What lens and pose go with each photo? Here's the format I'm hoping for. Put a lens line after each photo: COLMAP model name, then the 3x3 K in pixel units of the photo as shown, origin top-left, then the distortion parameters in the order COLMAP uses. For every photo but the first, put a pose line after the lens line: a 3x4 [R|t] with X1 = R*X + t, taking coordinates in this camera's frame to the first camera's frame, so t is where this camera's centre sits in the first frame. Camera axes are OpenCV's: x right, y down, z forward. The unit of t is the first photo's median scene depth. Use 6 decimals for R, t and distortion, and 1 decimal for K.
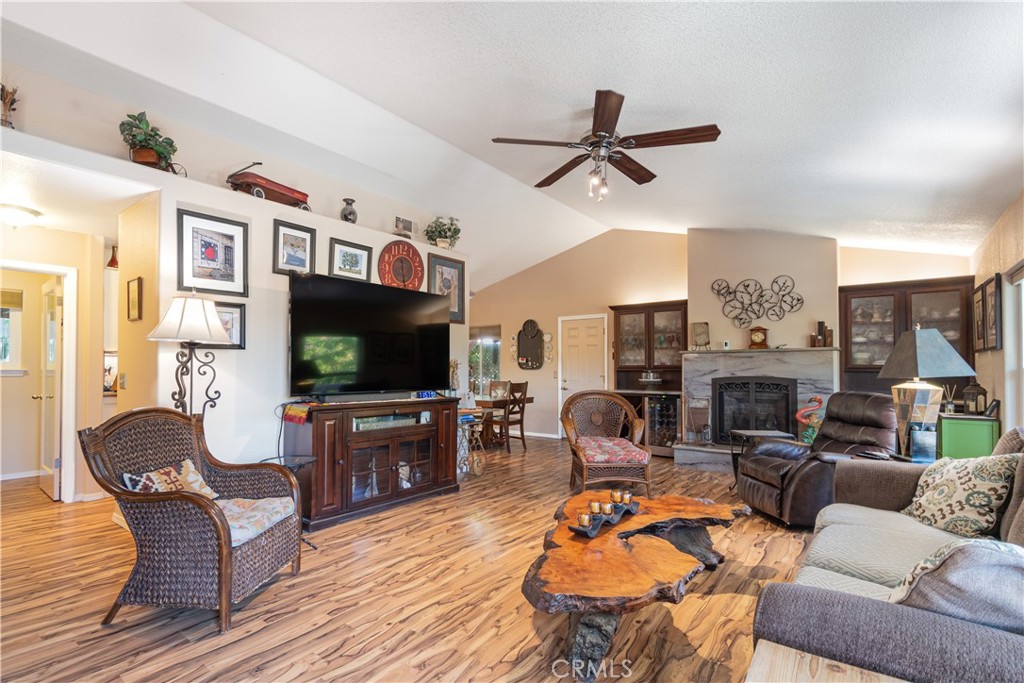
lens RADIAL K [[460.2, 0, 512.0], [0, 460.2, 341.5], [0, 0, 1]] dist [-0.001038, -0.000119]
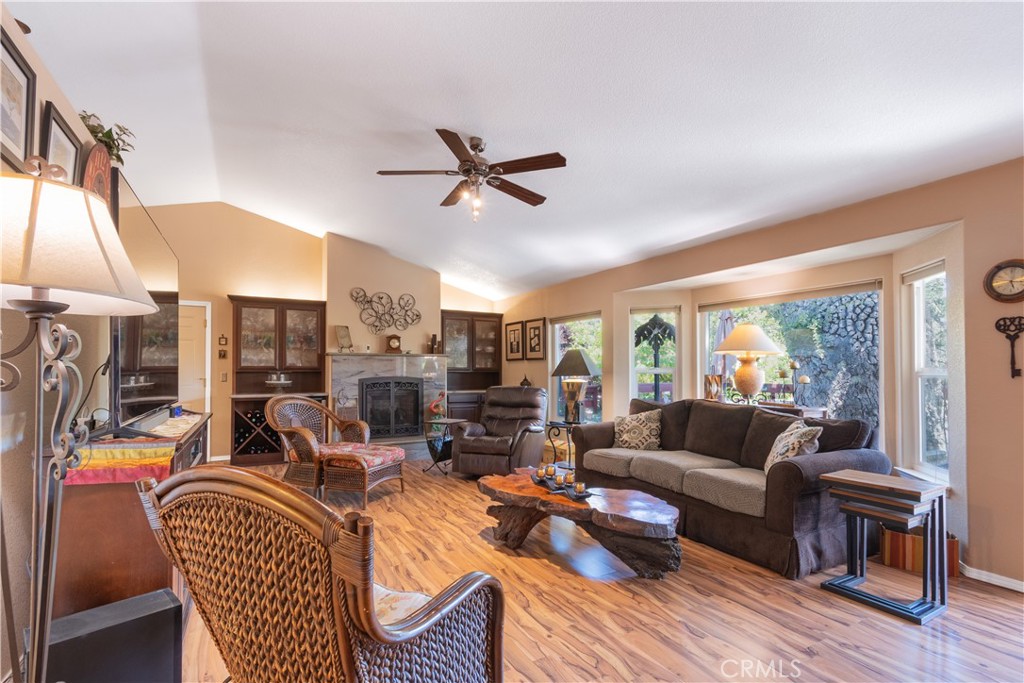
lens RADIAL K [[472.6, 0, 489.2], [0, 472.6, 342.8], [0, 0, 1]] dist [-0.001833, -0.000280]
pose [[0.435507, 0.051371, 0.898718, -0.431775], [-0.054898, 0.998028, -0.030445, 0.012116], [-0.898510, -0.036078, 0.437468, 0.242922]]
